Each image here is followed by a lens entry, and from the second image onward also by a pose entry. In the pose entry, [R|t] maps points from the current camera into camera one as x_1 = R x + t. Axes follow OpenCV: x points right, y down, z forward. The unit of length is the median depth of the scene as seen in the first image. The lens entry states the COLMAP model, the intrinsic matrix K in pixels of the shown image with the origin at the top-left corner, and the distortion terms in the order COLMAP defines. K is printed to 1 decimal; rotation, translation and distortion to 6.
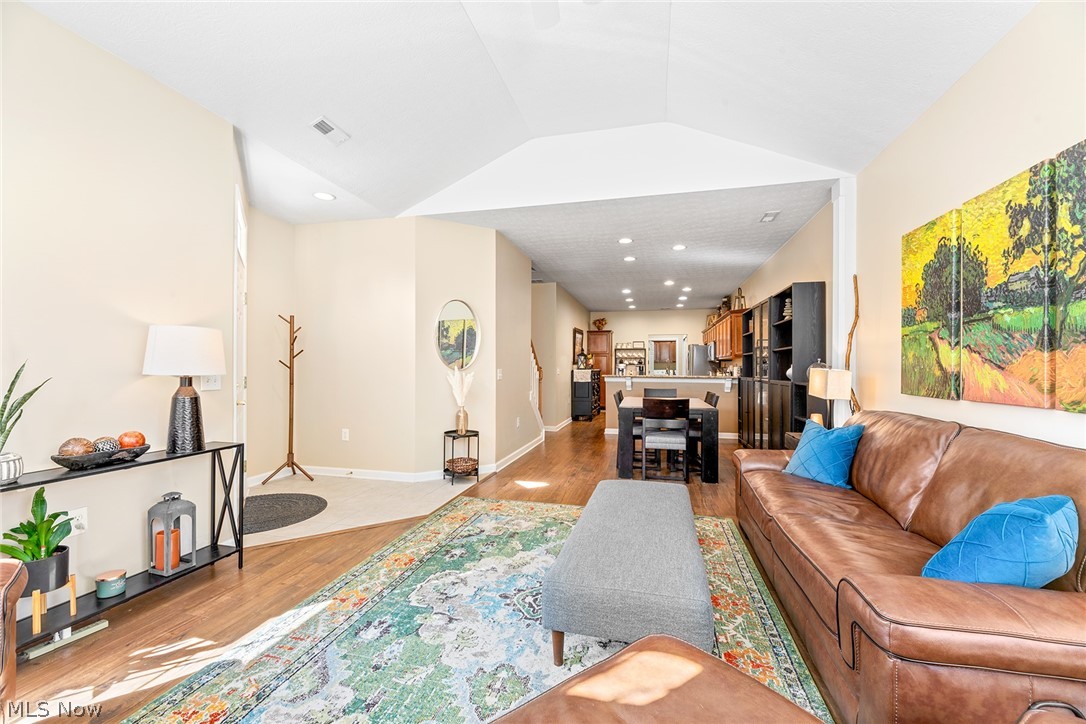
lens RADIAL K [[440.1, 0, 547.0], [0, 440.1, 369.7], [0, 0, 1]] dist [0.000484, -0.003002]
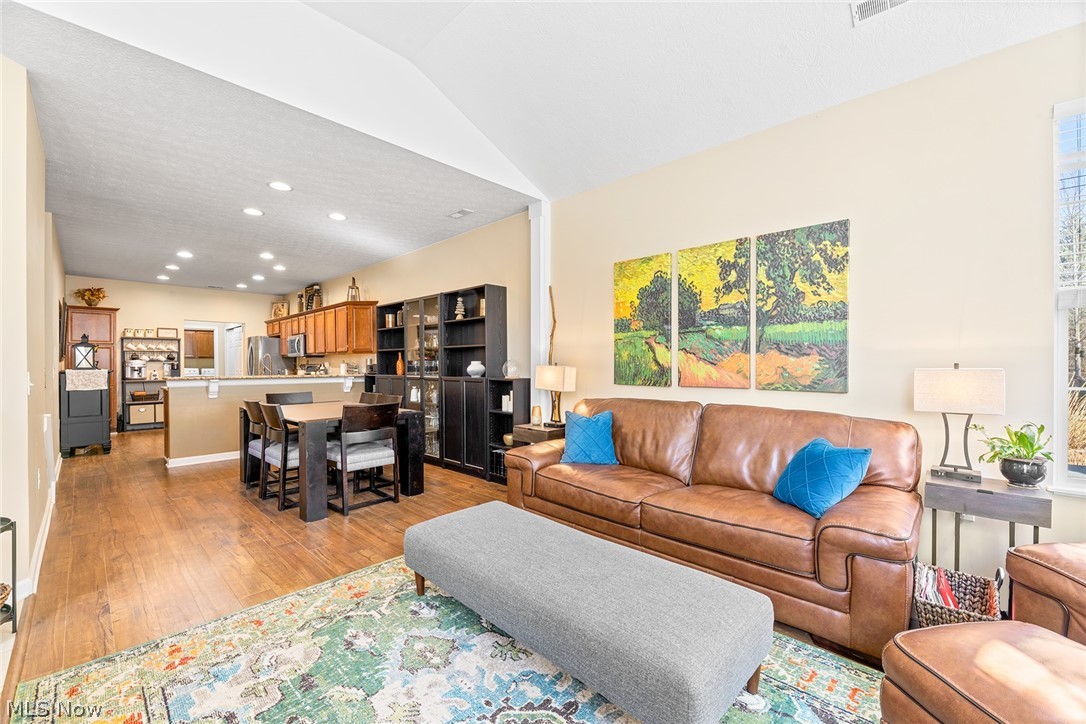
lens RADIAL K [[440.1, 0, 545.2], [0, 440.1, 366.5], [0, 0, 1]] dist [0.000484, -0.003002]
pose [[0.496171, -0.009770, 0.868170, -0.472687], [0.009196, 0.999940, 0.005997, -0.007716], [-0.868176, 0.005008, 0.496231, 0.587614]]
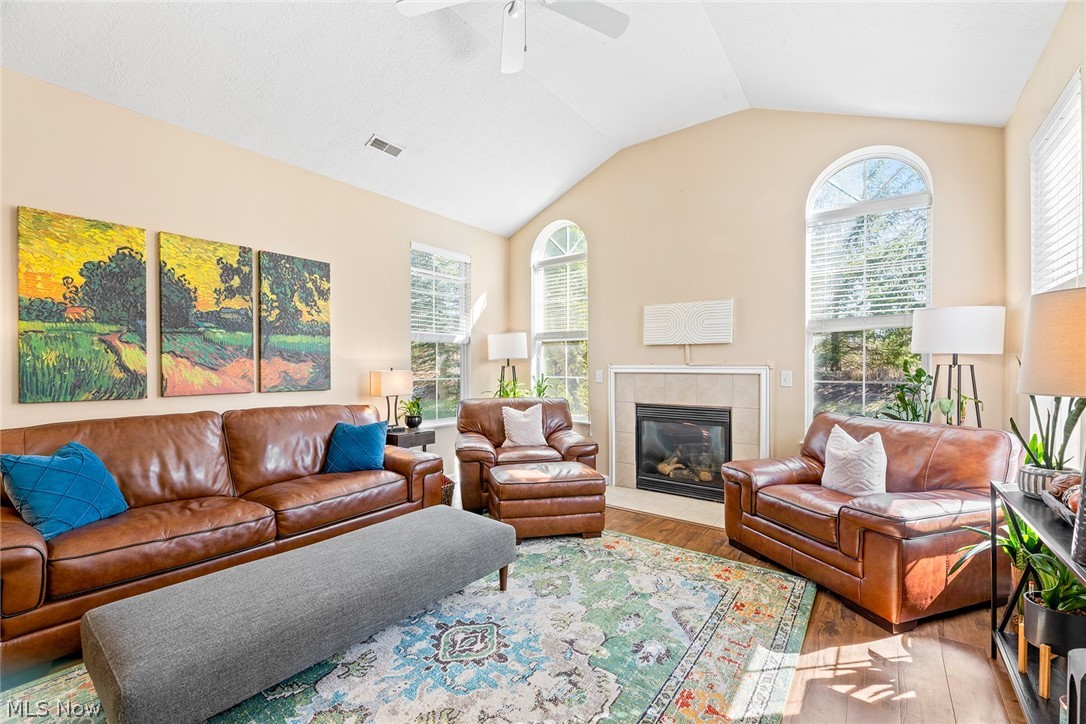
lens RADIAL K [[440.1, 0, 543.8], [0, 440.1, 374.7], [0, 0, 1]] dist [0.000484, -0.003002]
pose [[-0.918454, -0.009333, 0.395417, -0.424991], [0.002316, 0.999578, 0.028972, -0.020279], [-0.395521, 0.027525, -0.918045, 1.498787]]
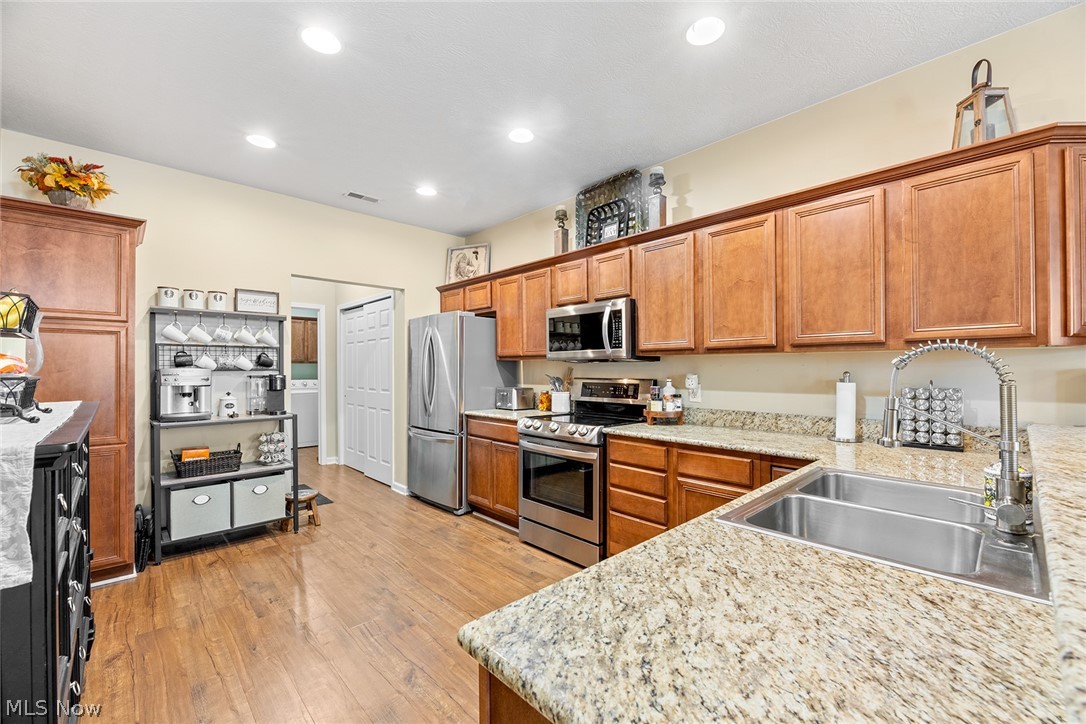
lens RADIAL K [[440.1, 0, 540.9], [0, 440.1, 366.6], [0, 0, 1]] dist [0.000484, -0.003002]
pose [[0.536753, -0.003187, 0.843733, 0.287956], [0.005128, 0.999987, 0.000515, -0.059336], [-0.843724, 0.004051, 0.536762, 3.152080]]
